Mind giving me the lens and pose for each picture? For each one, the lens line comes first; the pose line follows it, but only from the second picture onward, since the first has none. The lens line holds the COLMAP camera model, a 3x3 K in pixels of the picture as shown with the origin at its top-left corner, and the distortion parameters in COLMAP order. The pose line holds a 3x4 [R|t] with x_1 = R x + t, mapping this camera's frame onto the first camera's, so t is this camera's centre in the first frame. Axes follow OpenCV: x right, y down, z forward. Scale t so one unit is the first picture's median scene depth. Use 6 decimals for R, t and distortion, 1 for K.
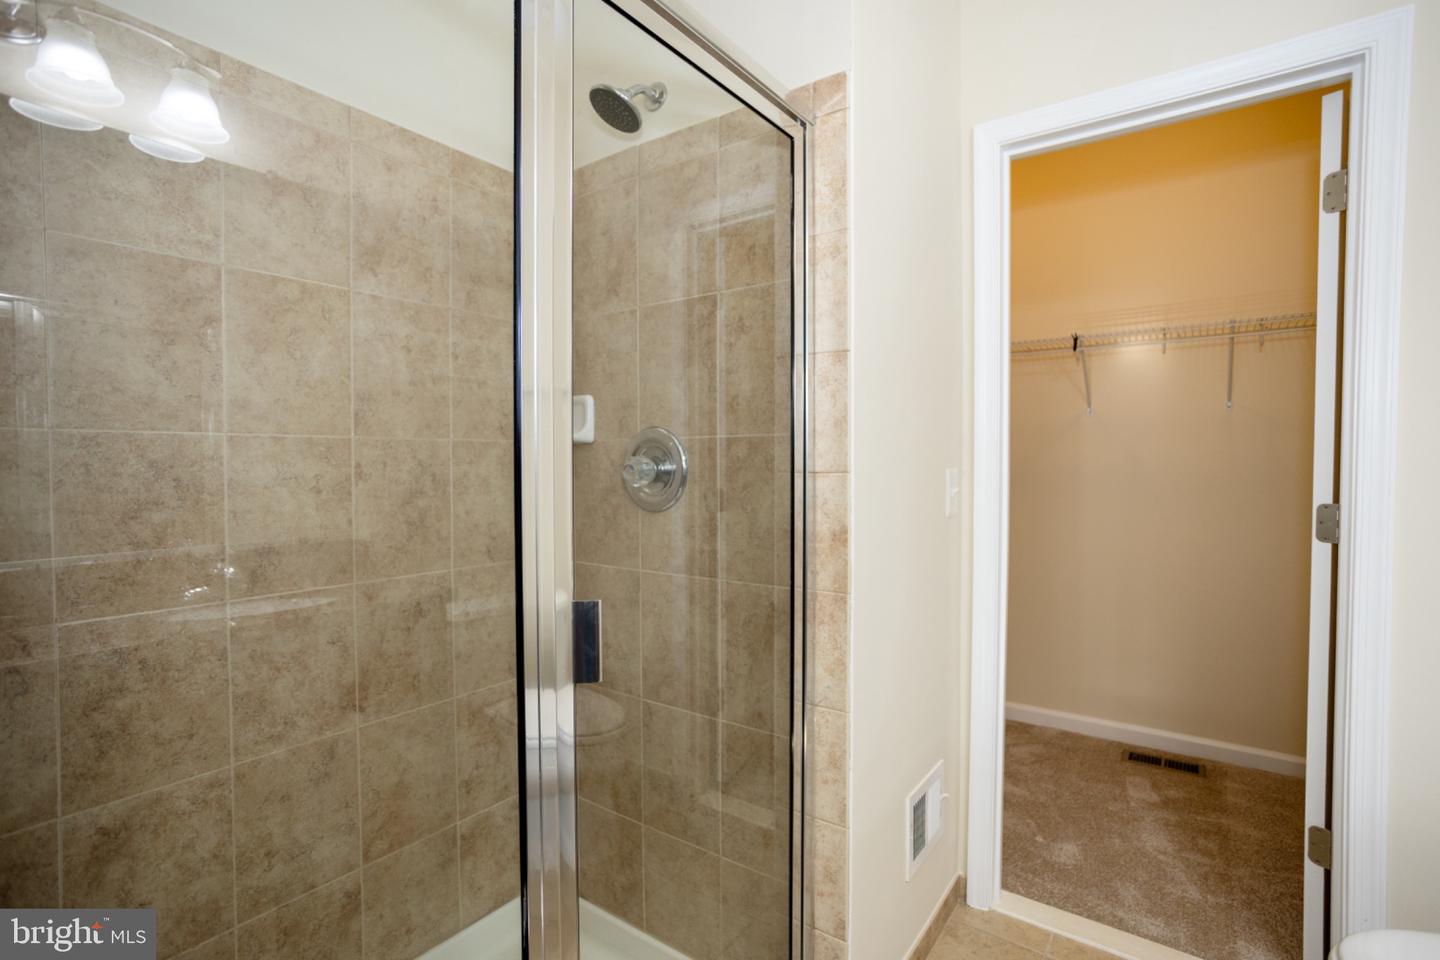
lens RADIAL K [[689.6, 0, 719.2], [0, 689.6, 477.1], [0, 0, 1]] dist [-0.050059, 0.029116]
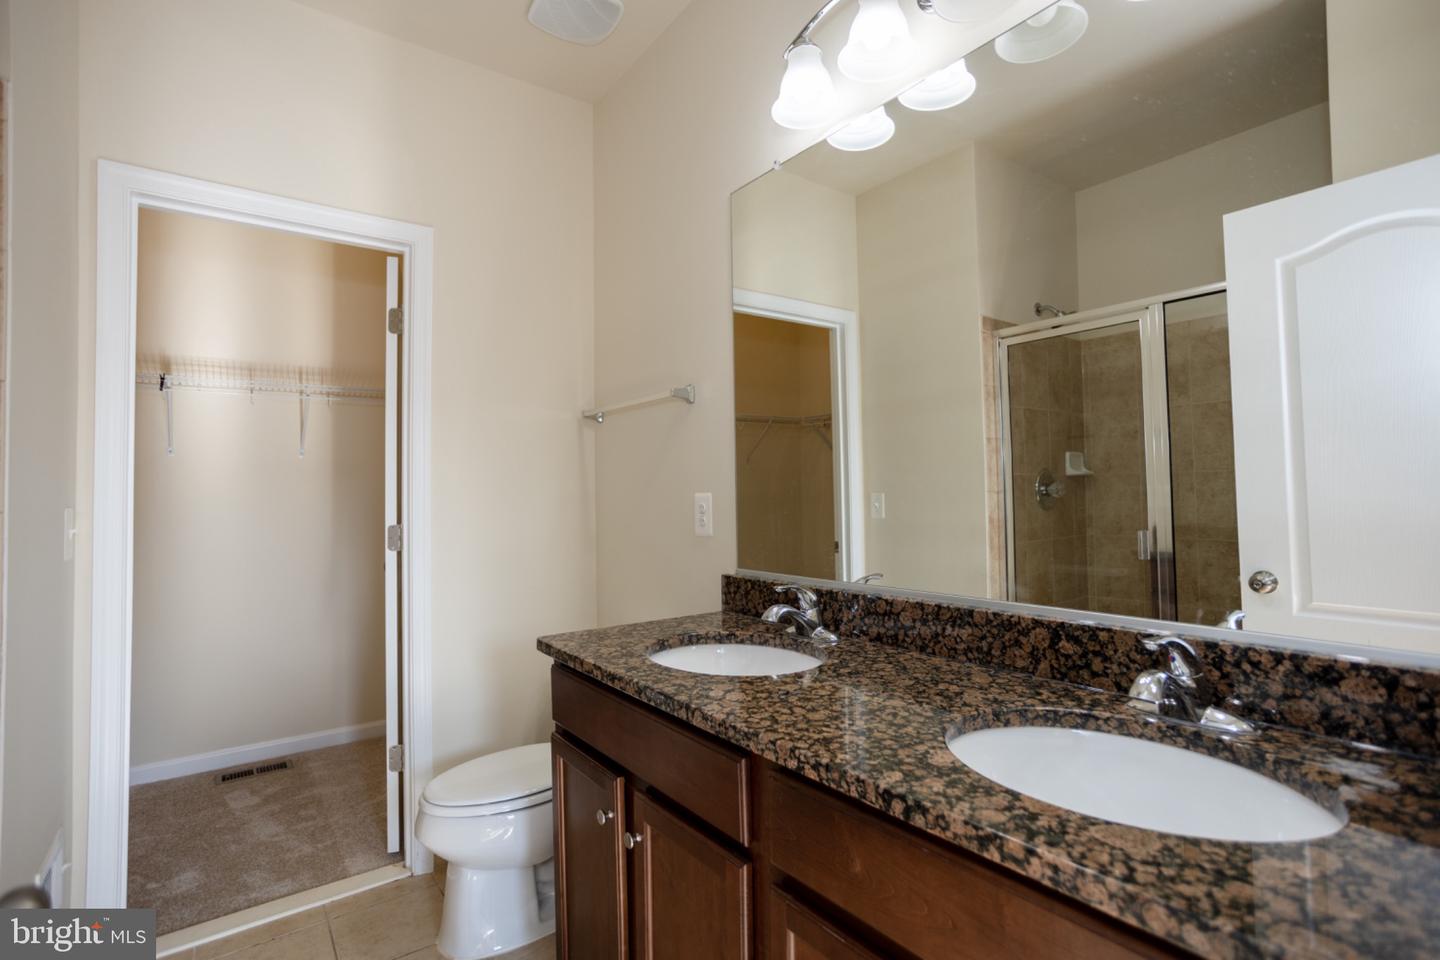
lens RADIAL K [[694.3, 0, 730.6], [0, 694.3, 475.9], [0, 0, 1]] dist [-0.053083, 0.031807]
pose [[0.296637, 0.021855, 0.954740, -0.206770], [0.034010, 0.998862, -0.033432, 0.002827], [-0.954384, 0.042388, 0.295556, -0.103719]]
